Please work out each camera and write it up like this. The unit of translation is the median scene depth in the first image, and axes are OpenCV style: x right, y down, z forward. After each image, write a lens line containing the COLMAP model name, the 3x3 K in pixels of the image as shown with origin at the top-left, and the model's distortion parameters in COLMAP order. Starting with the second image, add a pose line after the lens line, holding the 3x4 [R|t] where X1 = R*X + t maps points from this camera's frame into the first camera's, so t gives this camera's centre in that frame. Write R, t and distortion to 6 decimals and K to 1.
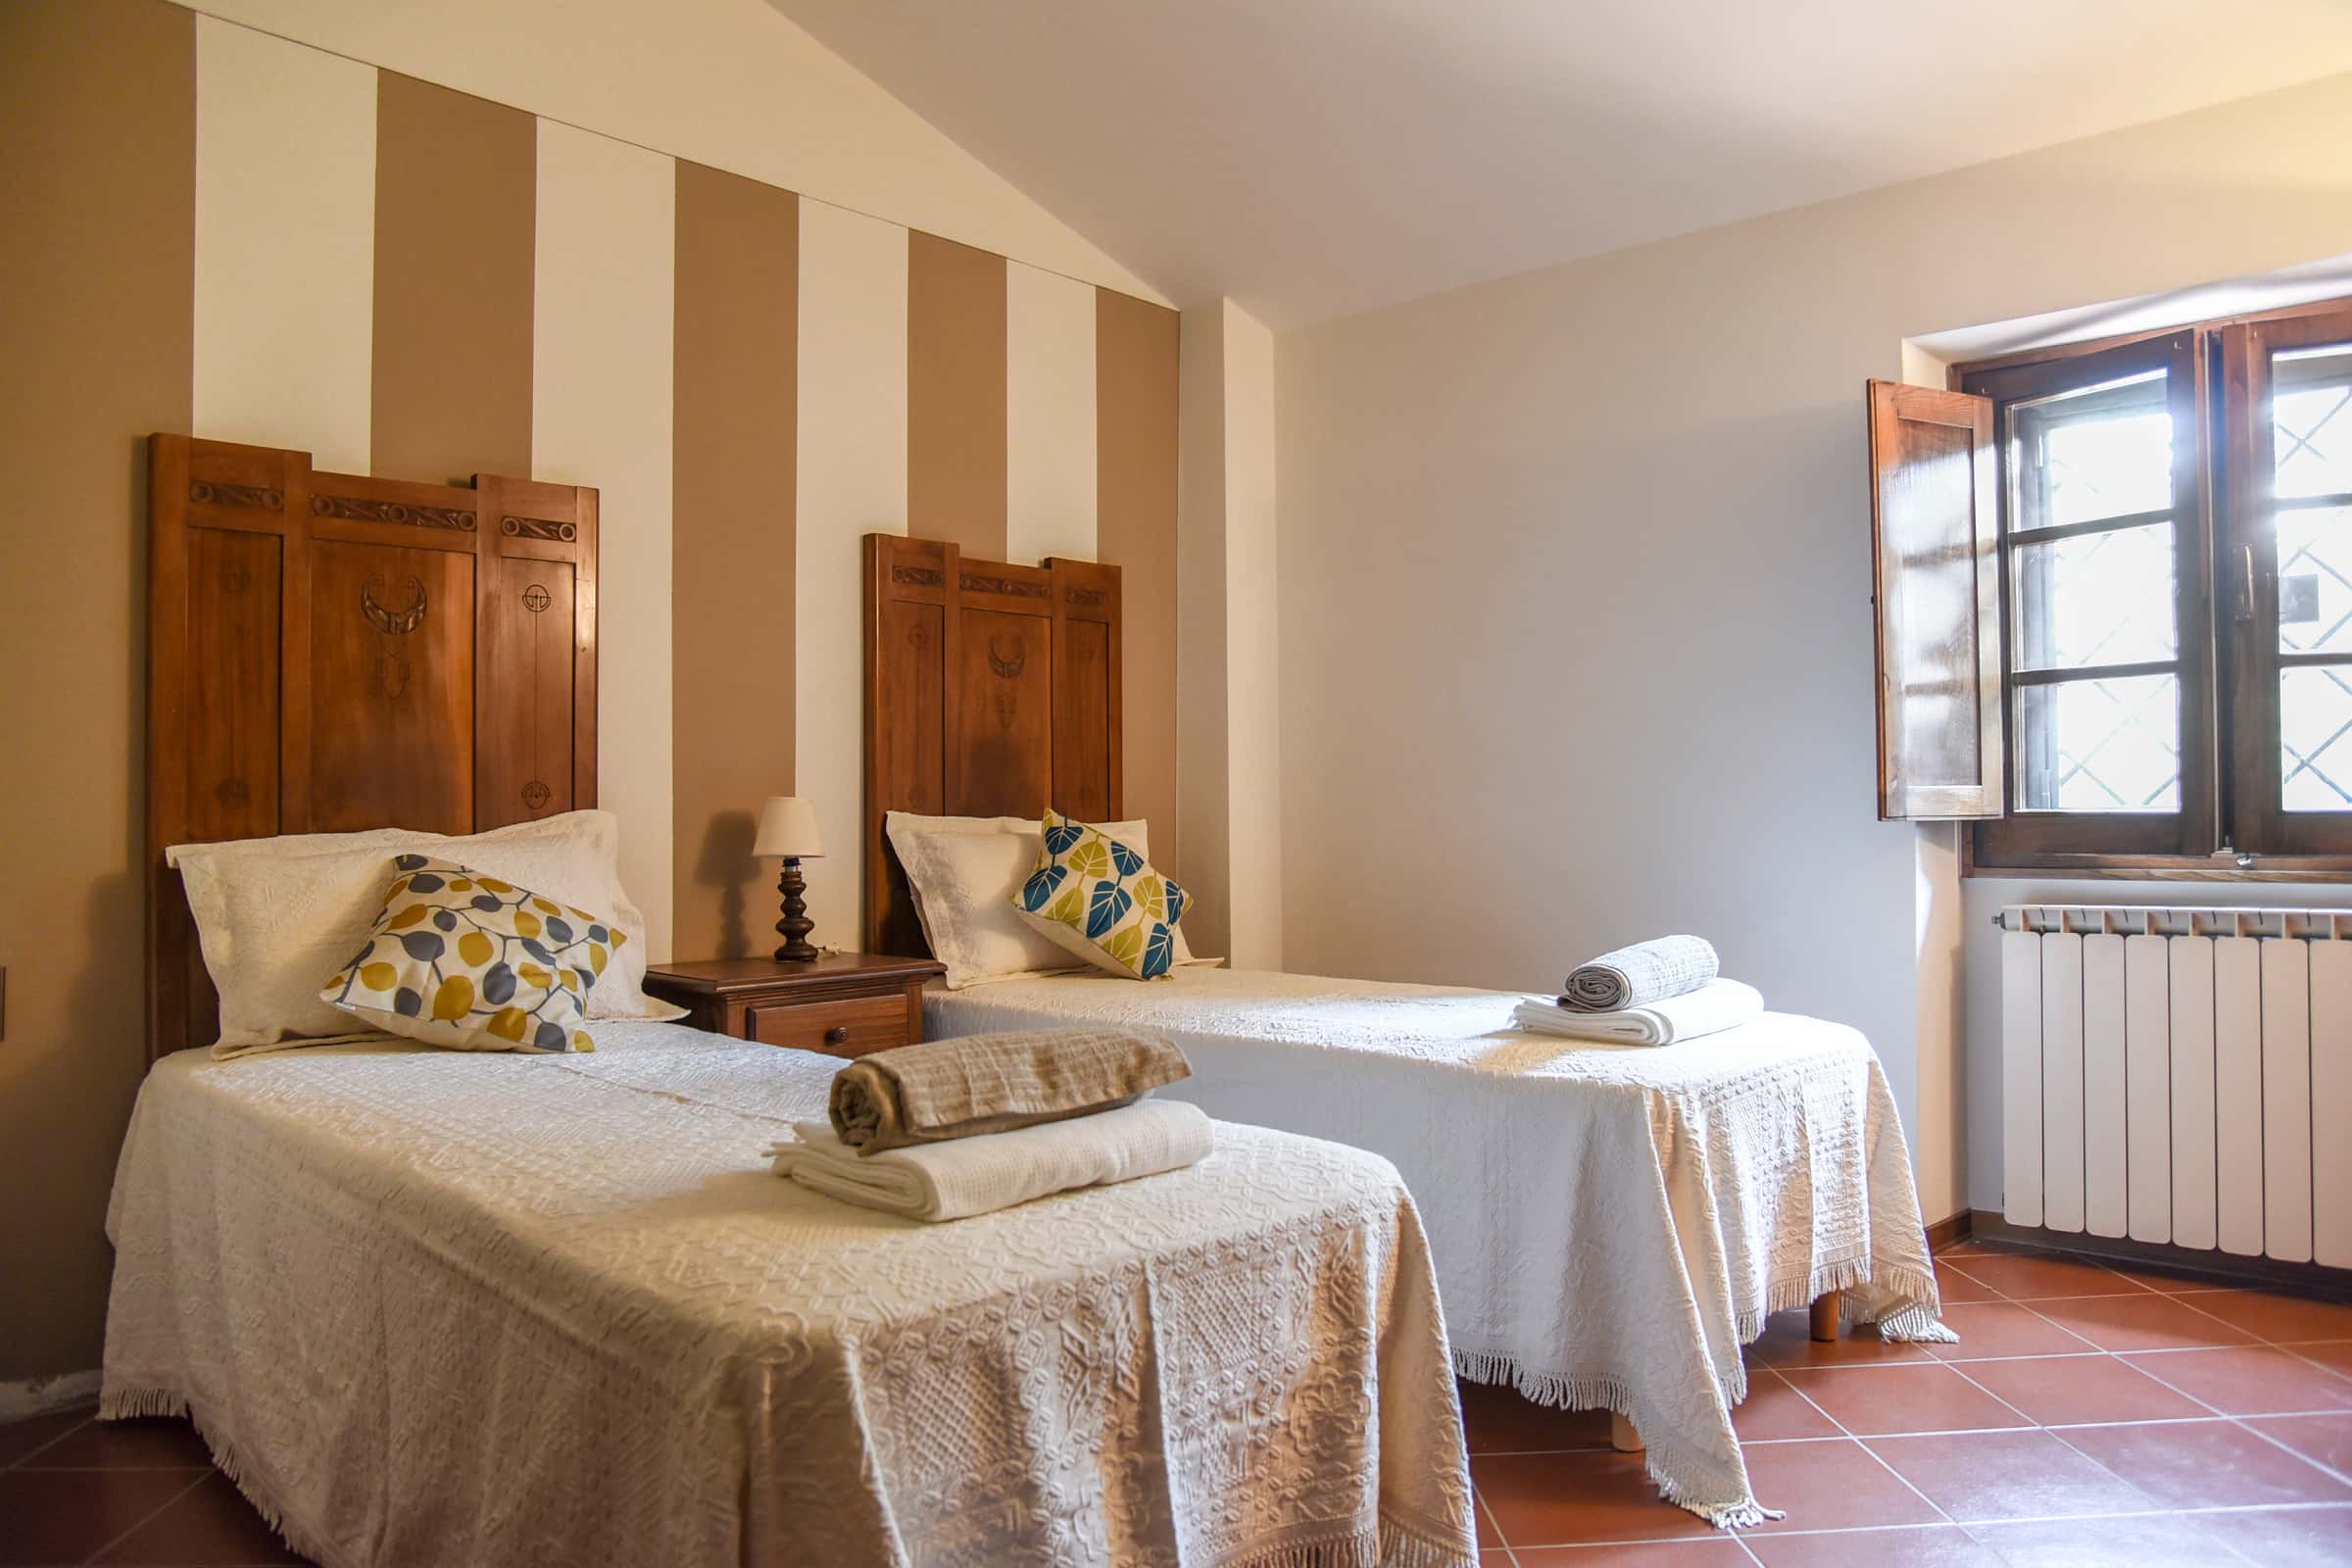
lens RADIAL K [[1637.1, 0, 1168.6], [0, 1637.1, 798.0], [0, 0, 1]] dist [-0.133725, 0.071535]
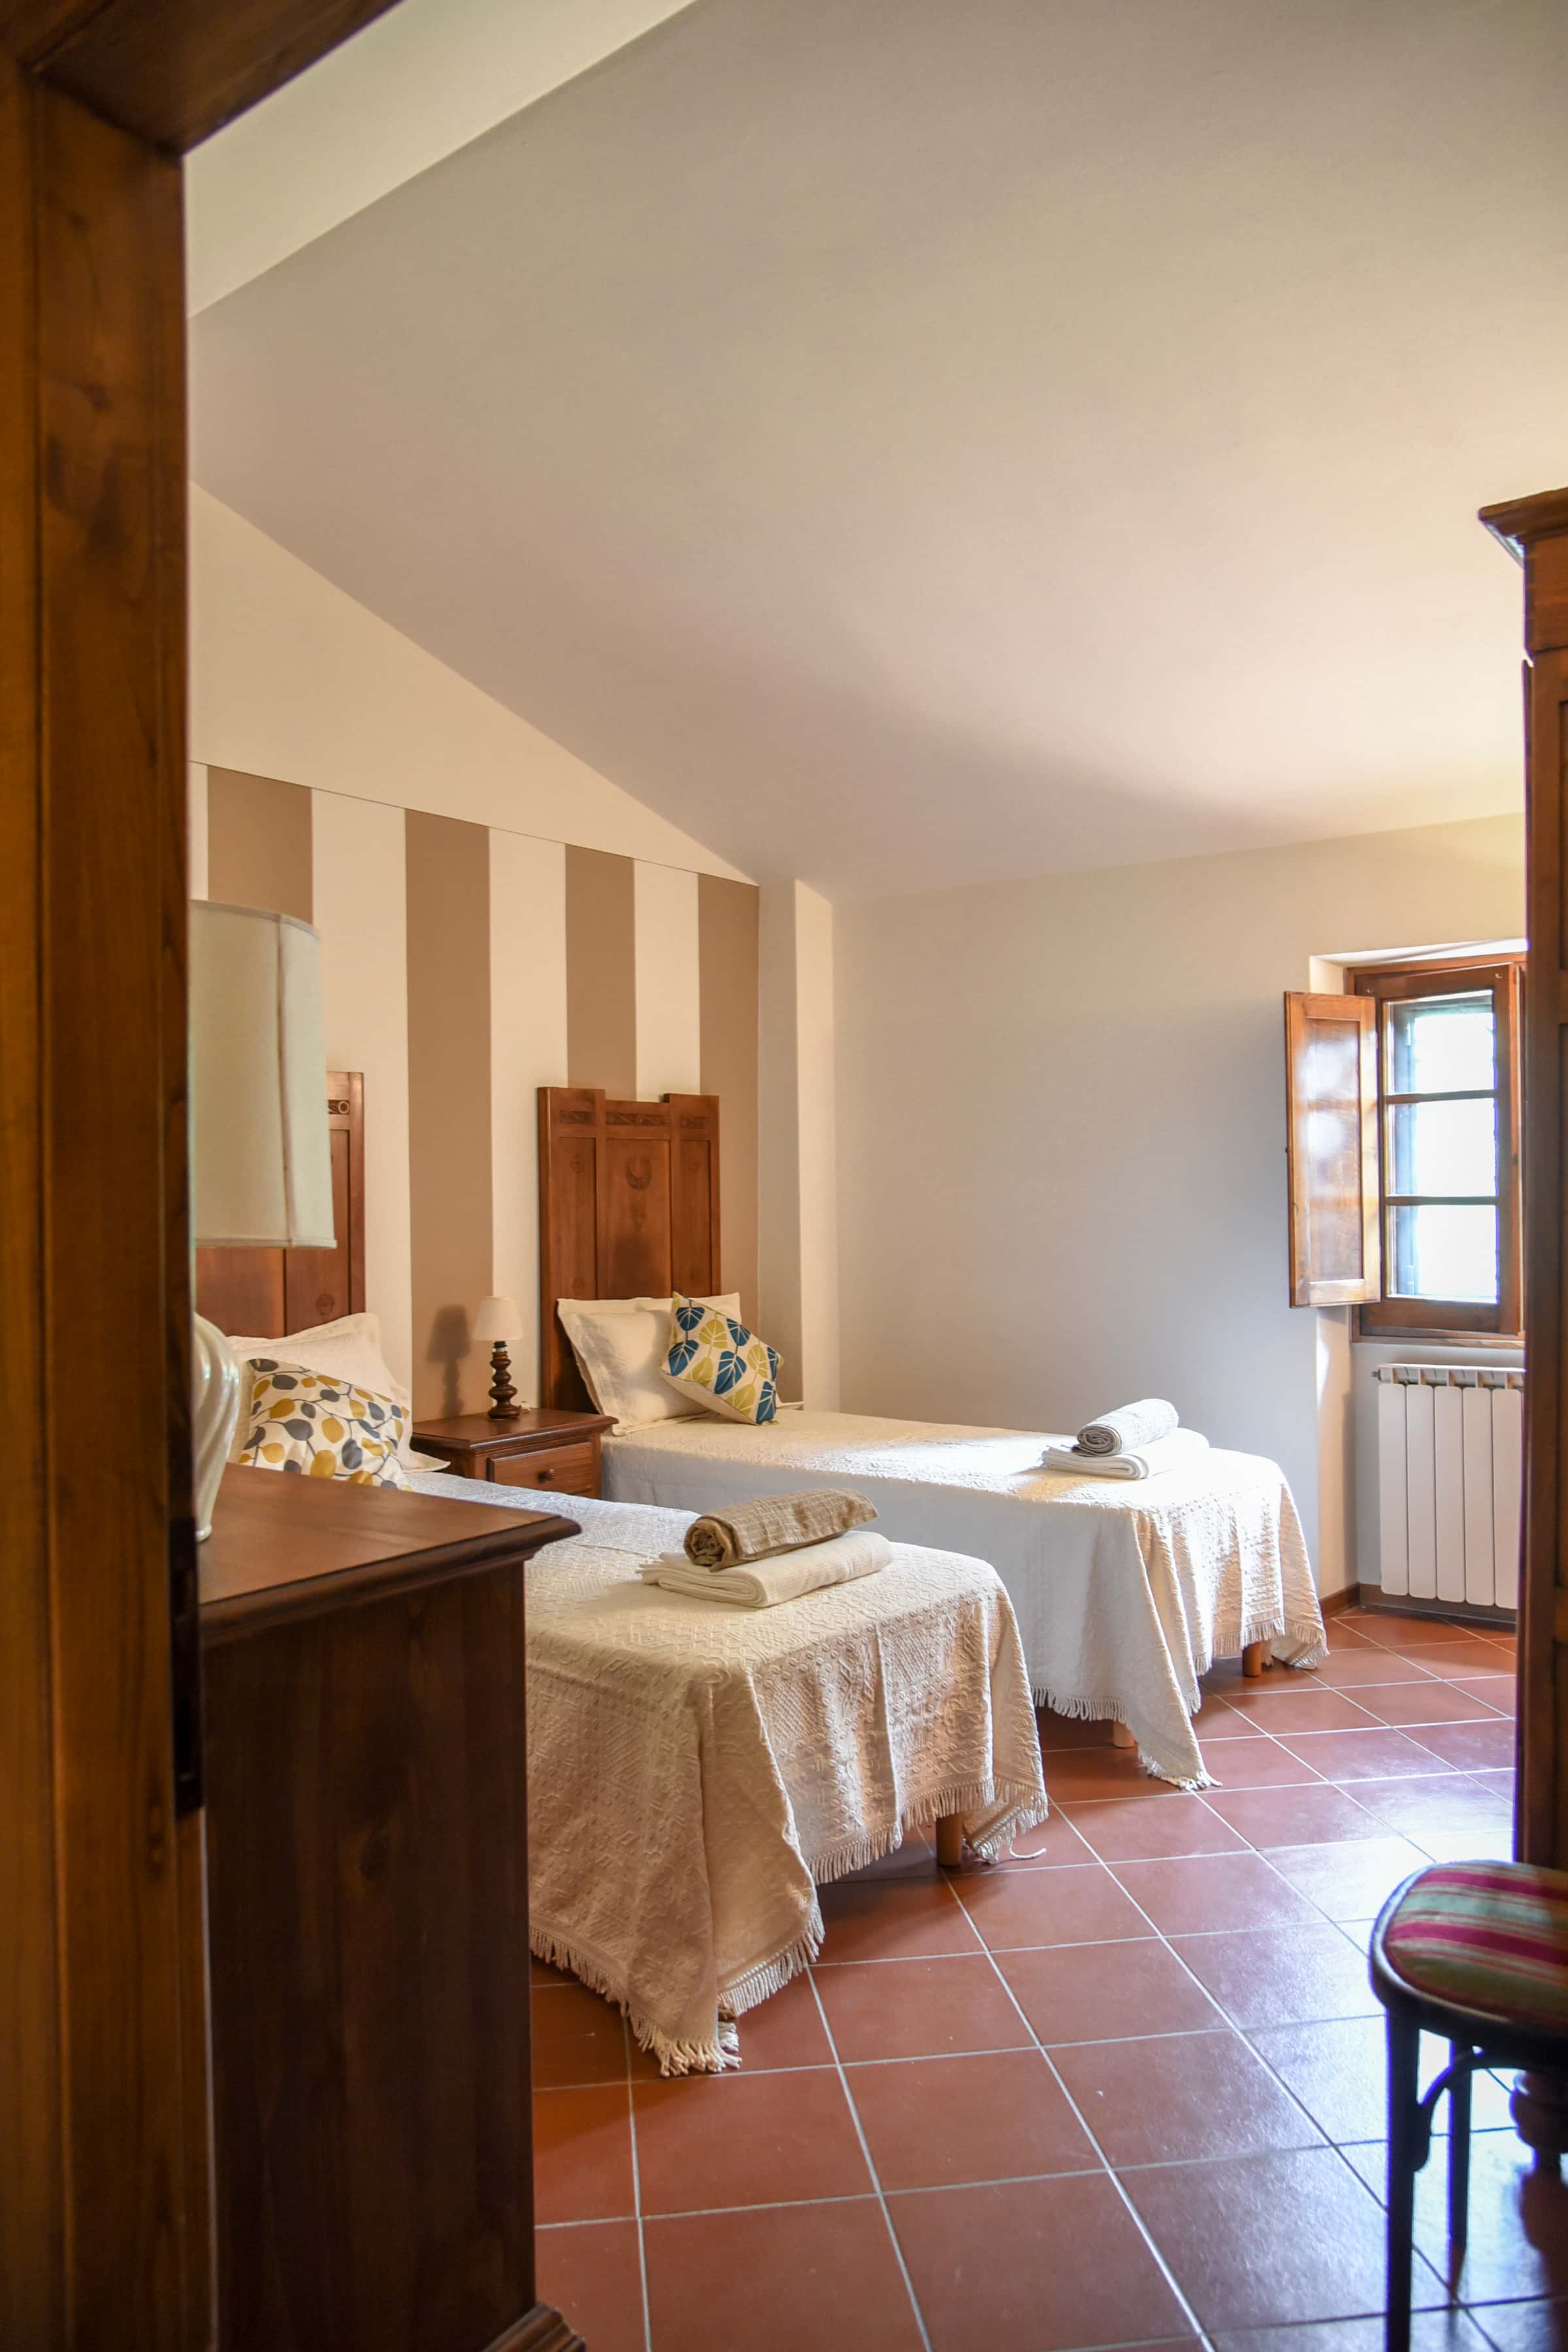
lens RADIAL K [[1622.6, 0, 787.8], [0, 1622.6, 1186.6], [0, 0, 1]] dist [-0.100687, 0.062185]
pose [[0.995356, -0.003974, 0.096181, -0.160956], [0.003841, 0.999991, 0.001567, -0.118794], [-0.096186, -0.001191, 0.995363, -0.447855]]
